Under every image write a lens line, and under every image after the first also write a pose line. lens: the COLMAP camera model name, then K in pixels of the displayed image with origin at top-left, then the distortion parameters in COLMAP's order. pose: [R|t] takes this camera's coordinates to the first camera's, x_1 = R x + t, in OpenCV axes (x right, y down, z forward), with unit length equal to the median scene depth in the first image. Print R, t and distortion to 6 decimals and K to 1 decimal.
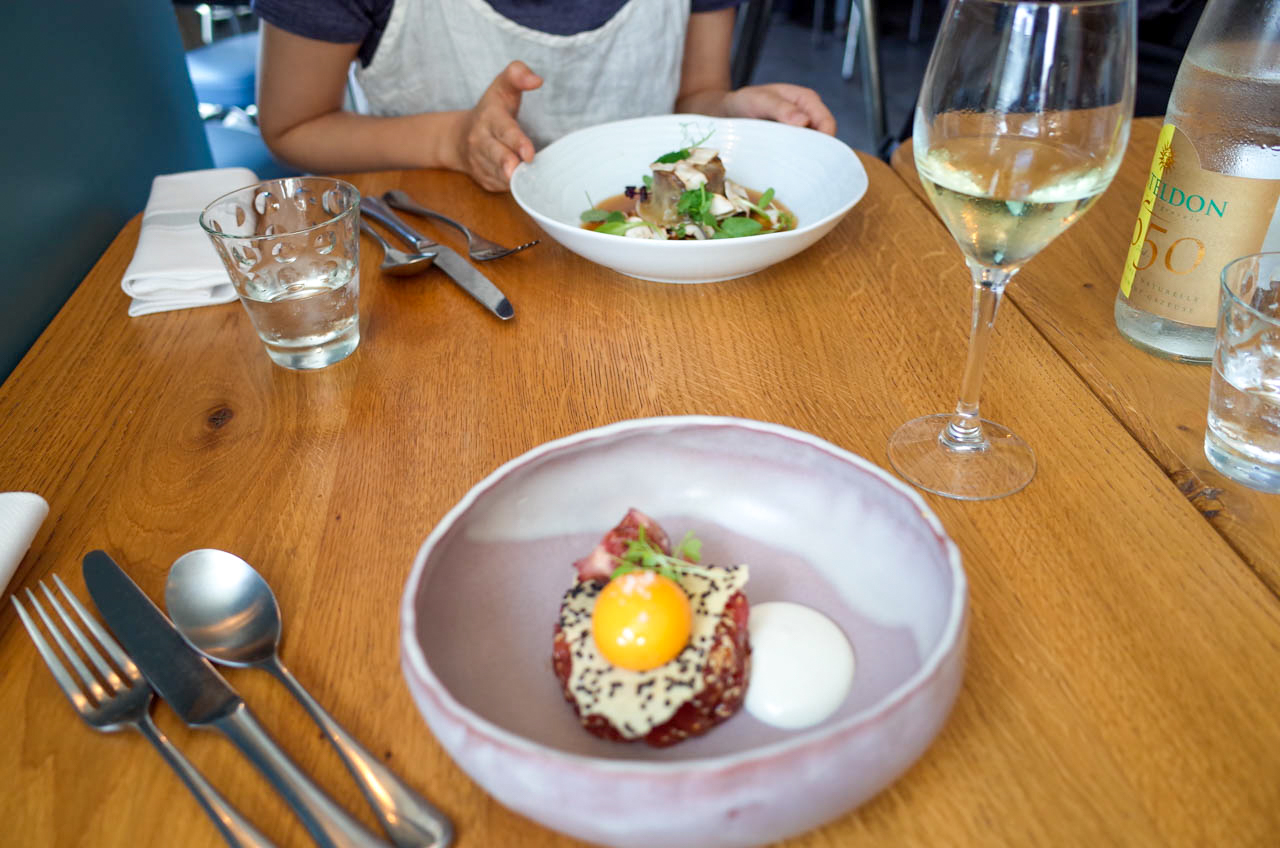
lens RADIAL K [[1012.2, 0, 636.5], [0, 1012.2, 423.1], [0, 0, 1]] dist [-0.013984, 0.002970]
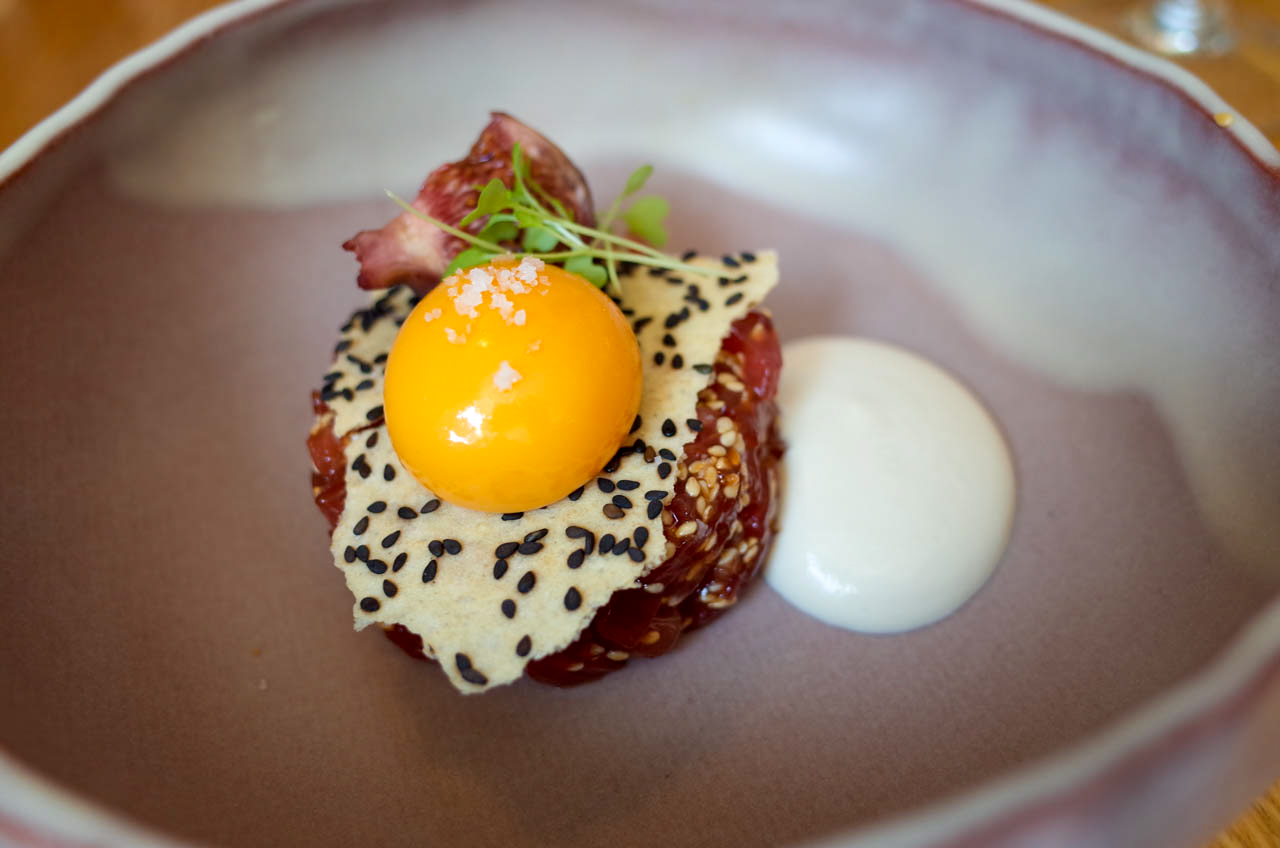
lens RADIAL K [[1012.2, 0, 636.5], [0, 1012.2, 423.1], [0, 0, 1]] dist [-0.013984, 0.002970]
pose [[0.999626, -0.008703, 0.025909, 0.042763], [0.001977, 0.968482, 0.249074, 0.112579], [-0.027260, -0.248930, 0.968138, 0.616177]]
